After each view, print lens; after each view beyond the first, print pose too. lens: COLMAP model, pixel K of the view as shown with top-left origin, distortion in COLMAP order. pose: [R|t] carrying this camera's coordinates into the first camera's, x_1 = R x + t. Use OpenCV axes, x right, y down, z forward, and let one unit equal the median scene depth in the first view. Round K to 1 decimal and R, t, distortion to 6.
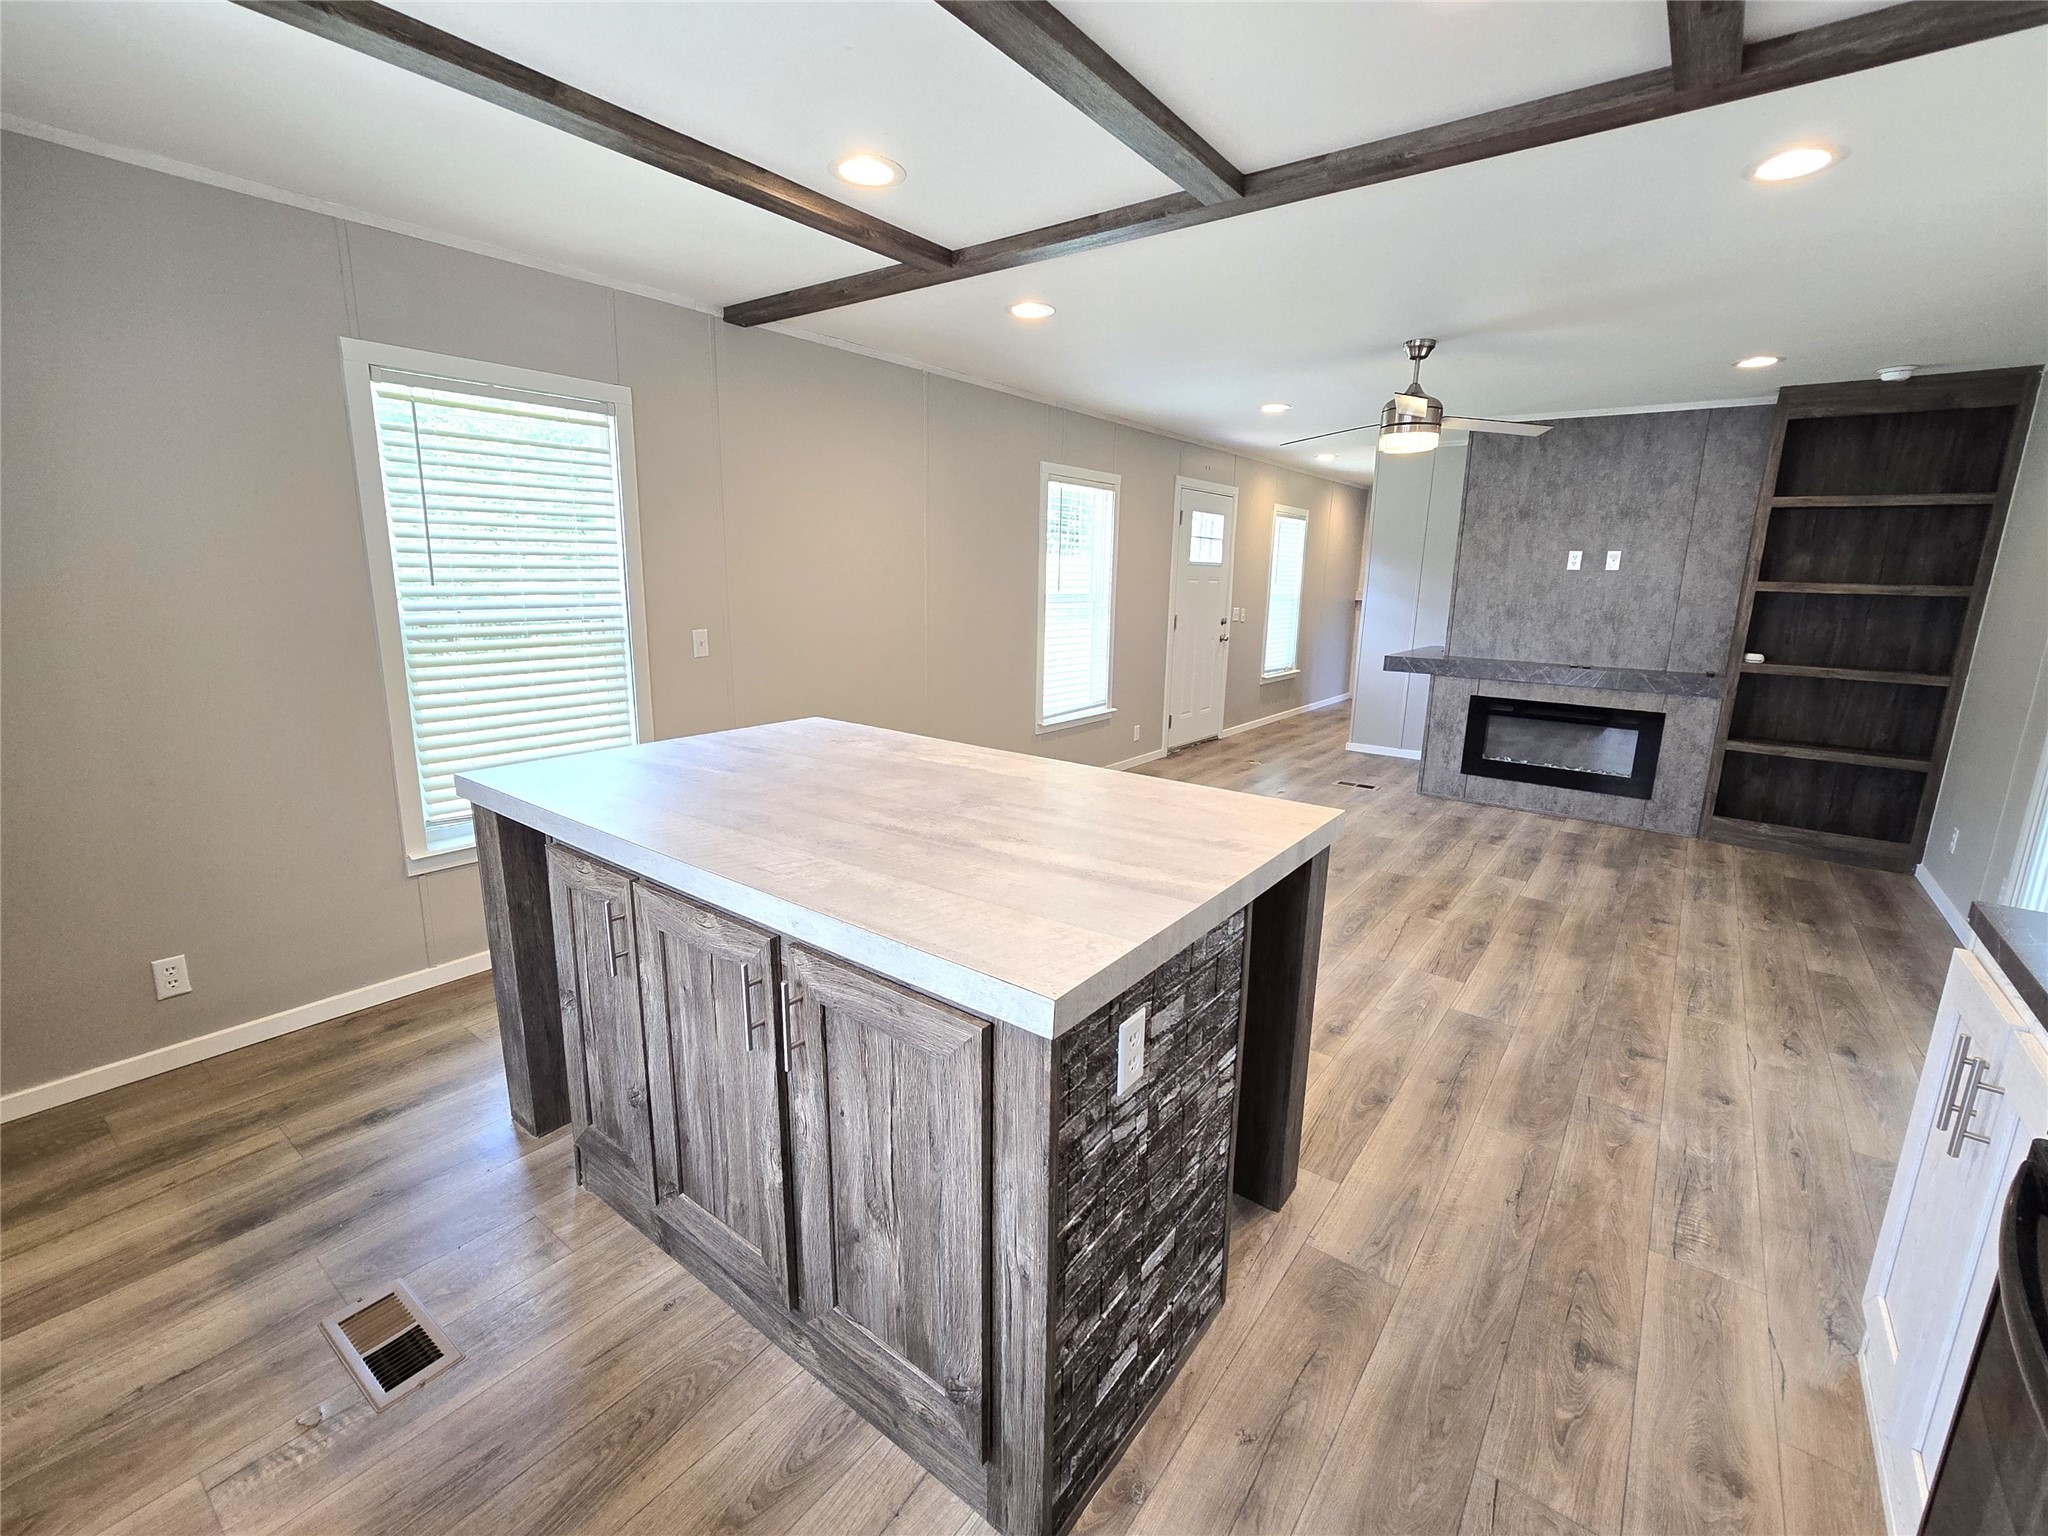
lens RADIAL K [[875.5, 0, 1024.0], [0, 875.5, 768.0], [0, 0, 1]] dist [-0.009578, 0.000200]
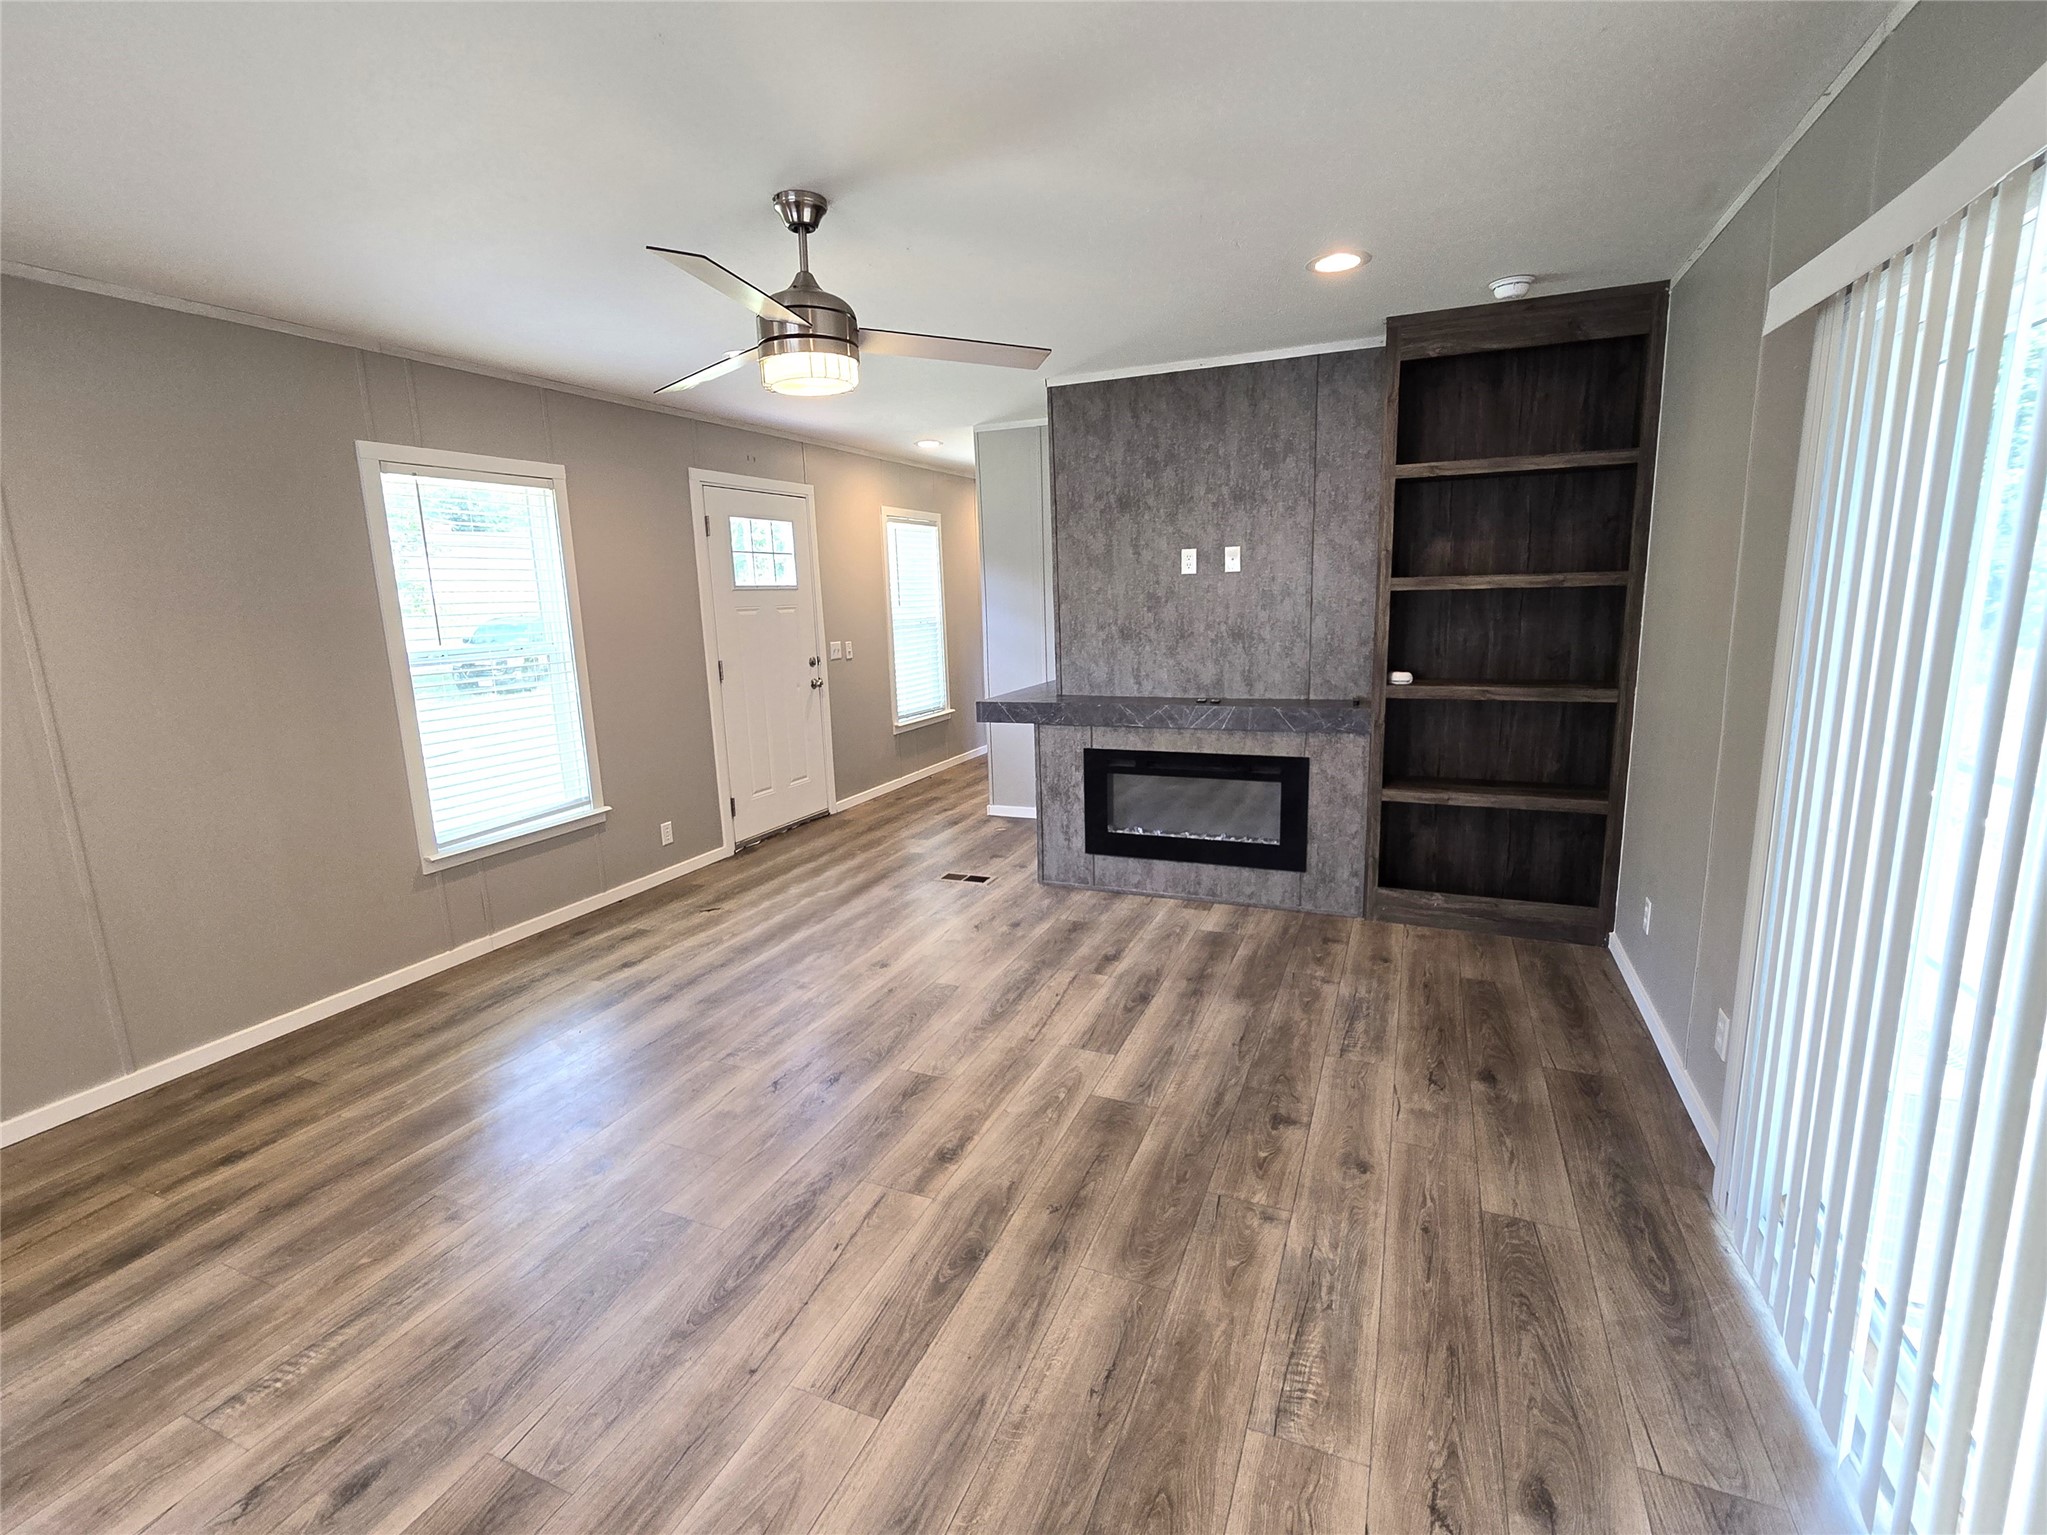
lens RADIAL K [[911.8, 0, 1027.9], [0, 911.8, 770.1], [0, 0, 1]] dist [-0.001045, -0.005503]
pose [[0.966382, -0.096403, 0.238354, 0.320565], [0.102956, 0.994570, -0.015165, -0.066559], [-0.235598, 0.039195, 0.971060, 0.300304]]
